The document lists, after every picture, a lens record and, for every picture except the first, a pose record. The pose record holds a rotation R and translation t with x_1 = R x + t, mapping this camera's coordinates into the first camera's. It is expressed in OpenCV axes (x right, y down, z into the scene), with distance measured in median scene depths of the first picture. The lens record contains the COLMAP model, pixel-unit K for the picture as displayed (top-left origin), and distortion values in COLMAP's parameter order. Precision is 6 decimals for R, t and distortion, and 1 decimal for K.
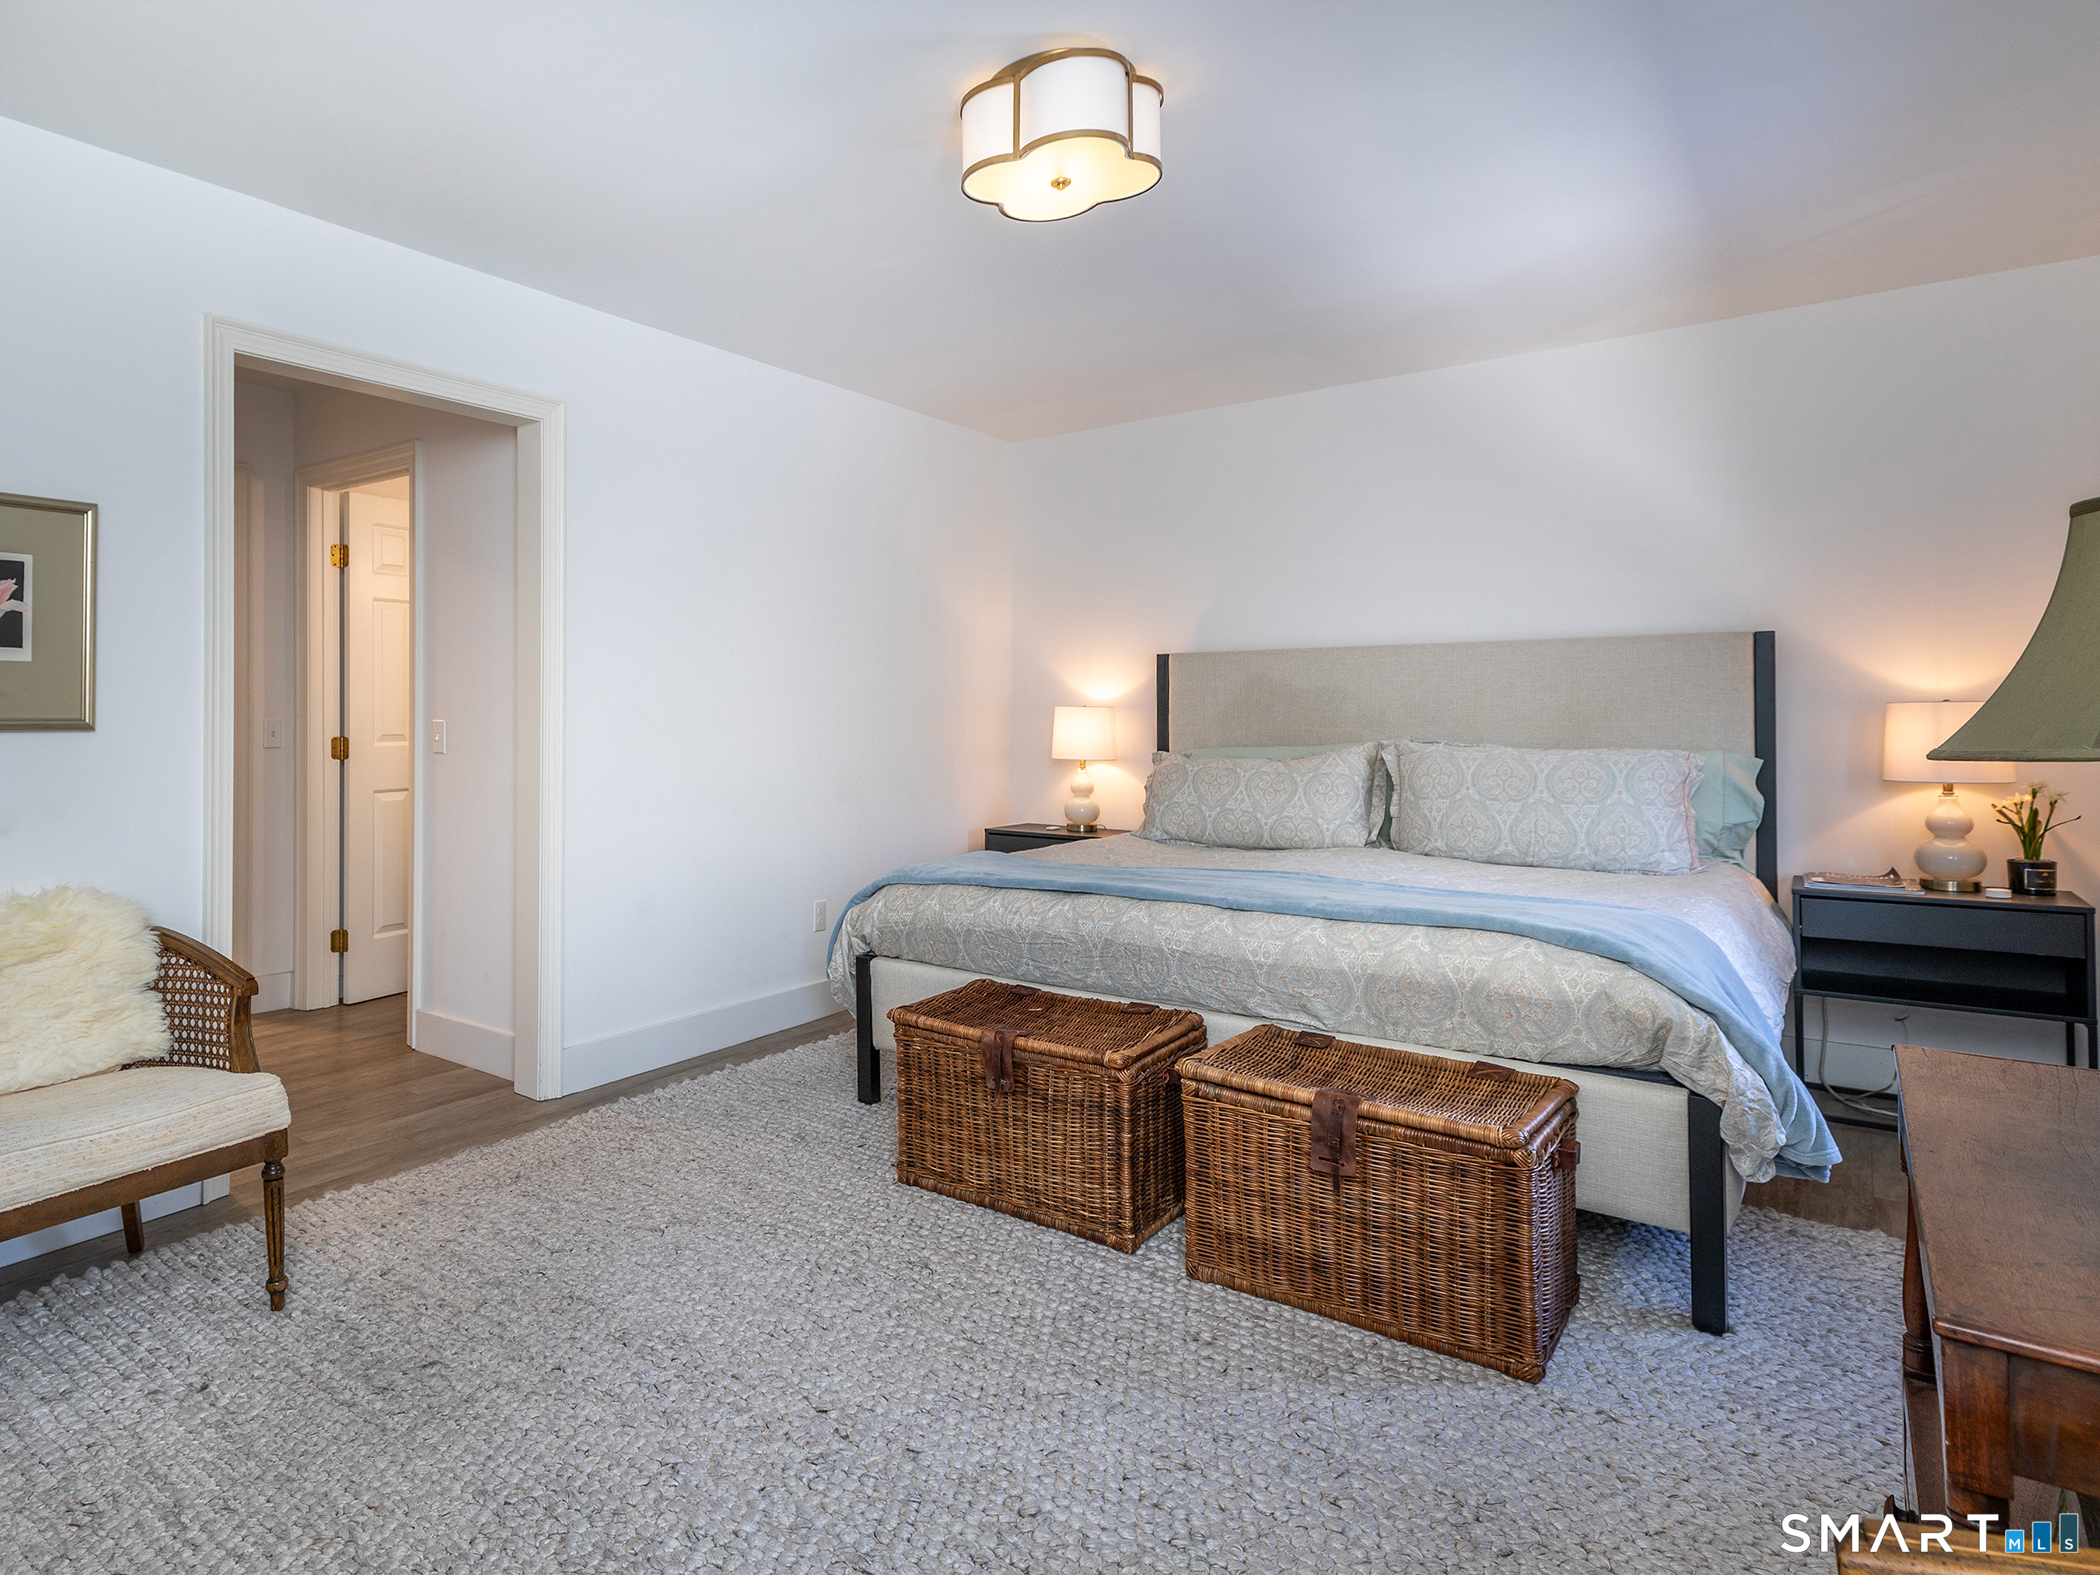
lens RADIAL K [[1221.1, 0, 1079.9], [0, 1221.1, 818.7], [0, 0, 1]] dist [0.000574, -0.000721]
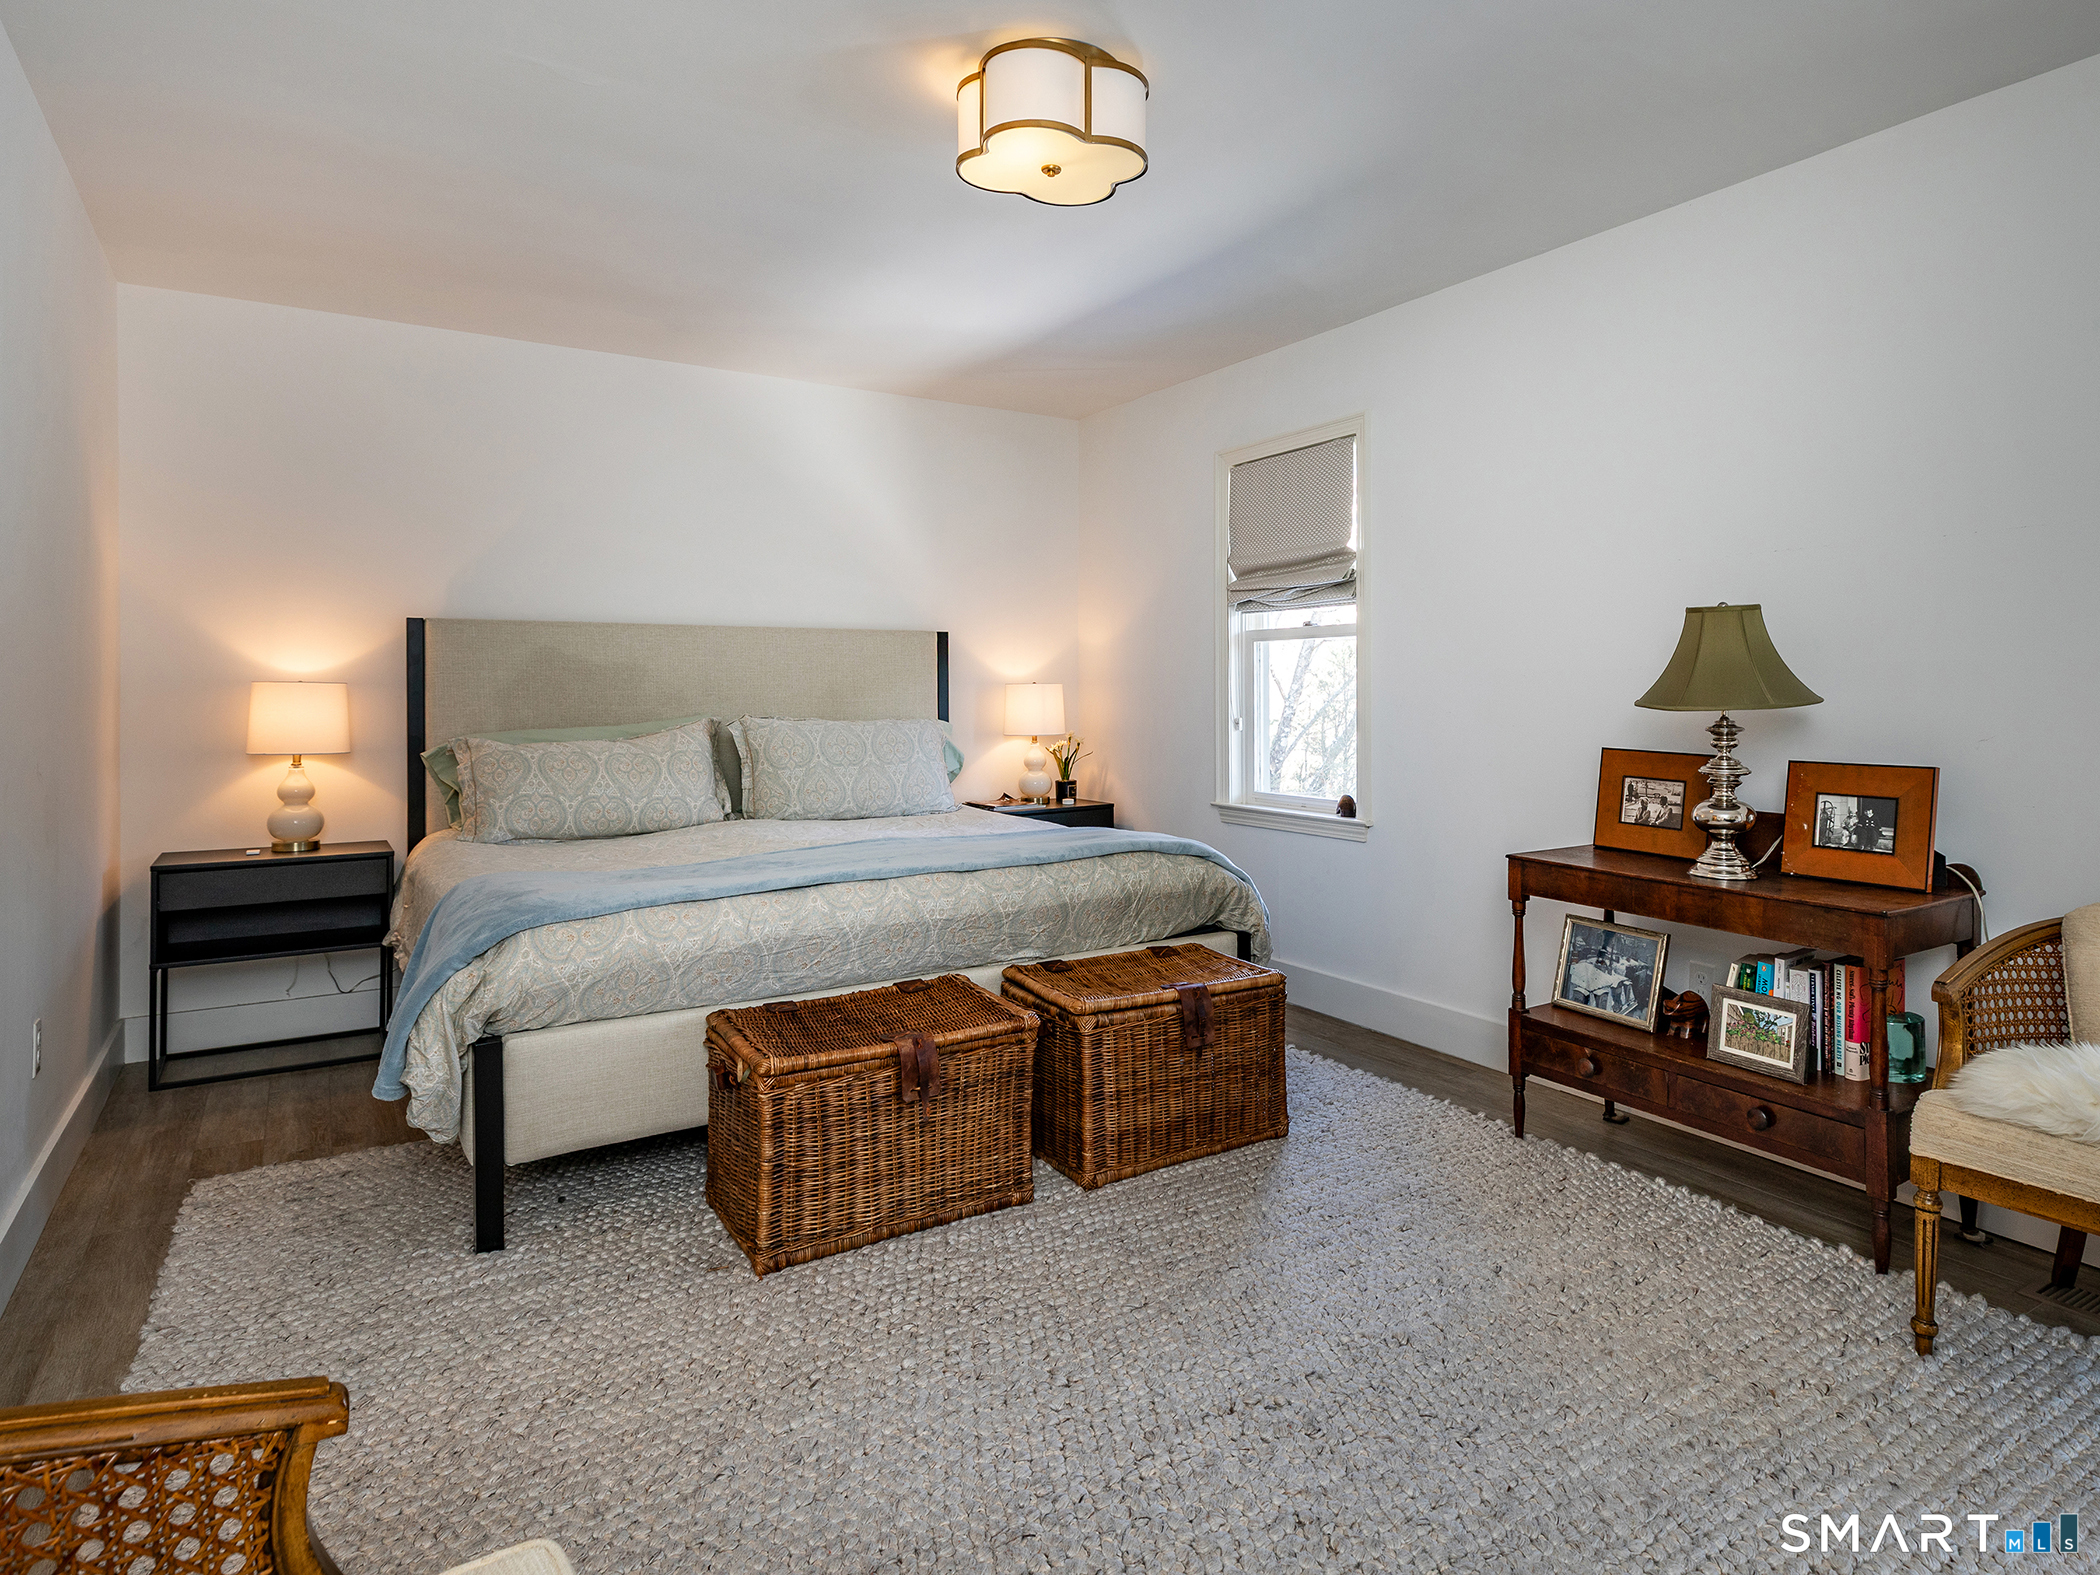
lens RADIAL K [[1082.4, 0, 1065.8], [0, 1082.4, 804.2], [0, 0, 1]] dist [0.025515, -0.012479]
pose [[0.407794, -0.095674, 0.908047, -0.543912], [0.081689, 0.994330, 0.068079, -0.033112], [-0.909412, 0.046416, 0.413298, 0.404837]]
